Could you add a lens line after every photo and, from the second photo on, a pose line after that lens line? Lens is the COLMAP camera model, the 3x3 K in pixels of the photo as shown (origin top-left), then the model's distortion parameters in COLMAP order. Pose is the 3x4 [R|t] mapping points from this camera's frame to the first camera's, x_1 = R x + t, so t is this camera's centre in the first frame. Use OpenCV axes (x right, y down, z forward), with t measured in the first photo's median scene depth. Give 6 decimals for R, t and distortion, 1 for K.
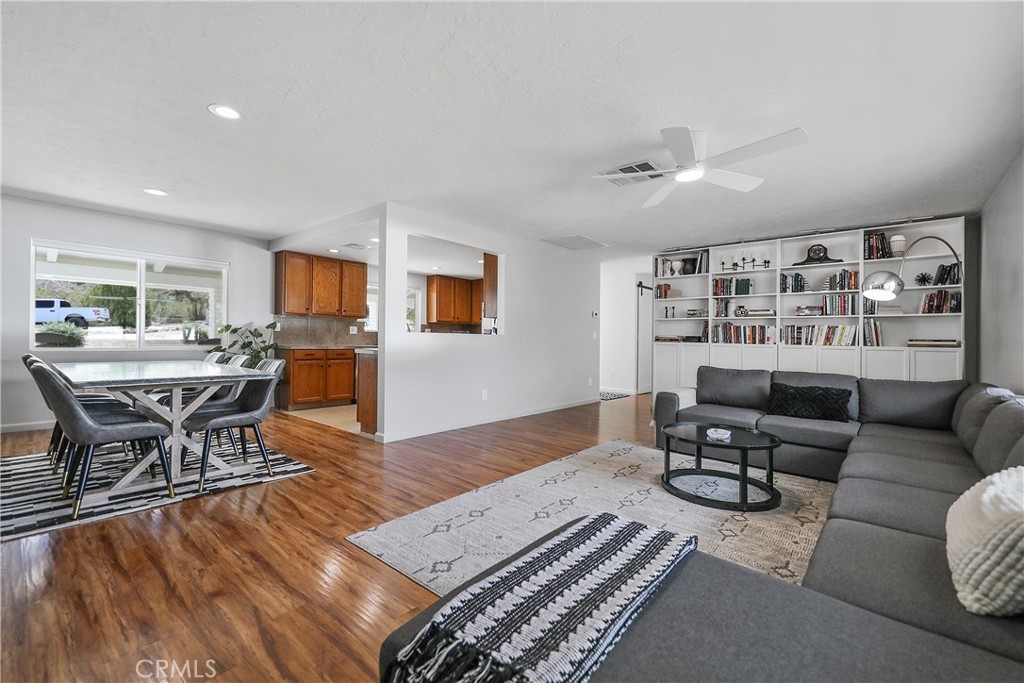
lens RADIAL K [[418.2, 0, 516.8], [0, 418.2, 345.7], [0, 0, 1]] dist [0.004546, 0.000117]
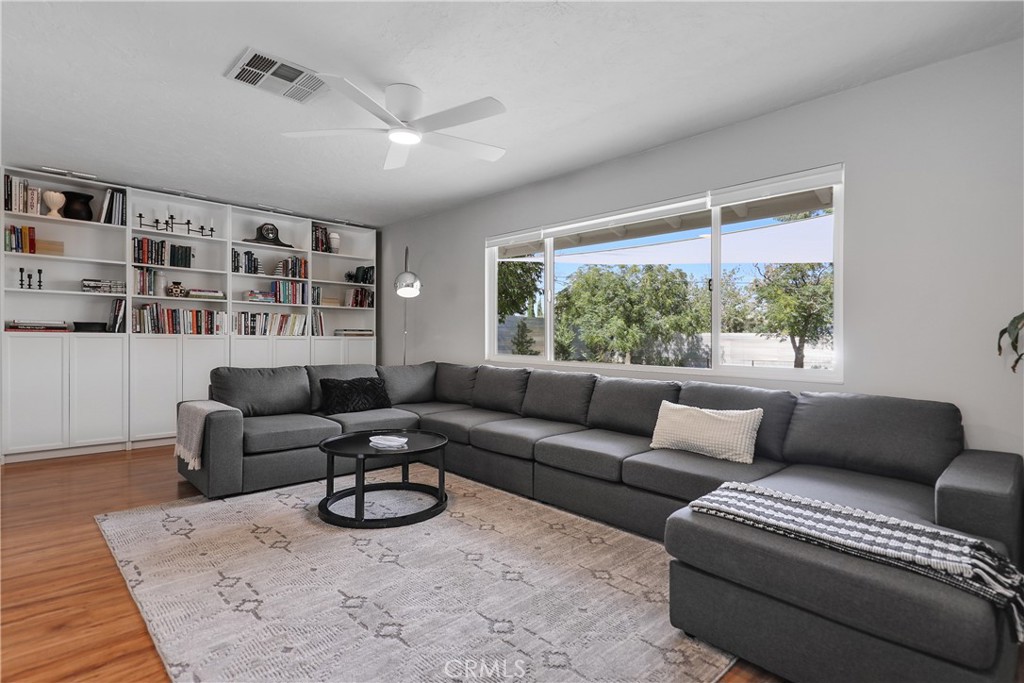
lens RADIAL K [[508.7, 0, 510.7], [0, 508.7, 333.6], [0, 0, 1]] dist [0.003129, -0.000308]
pose [[0.102988, -0.008739, 0.994644, -0.349558], [0.004220, 0.999956, 0.008349, -0.012926], [-0.994674, 0.003338, 0.103020, 0.410321]]
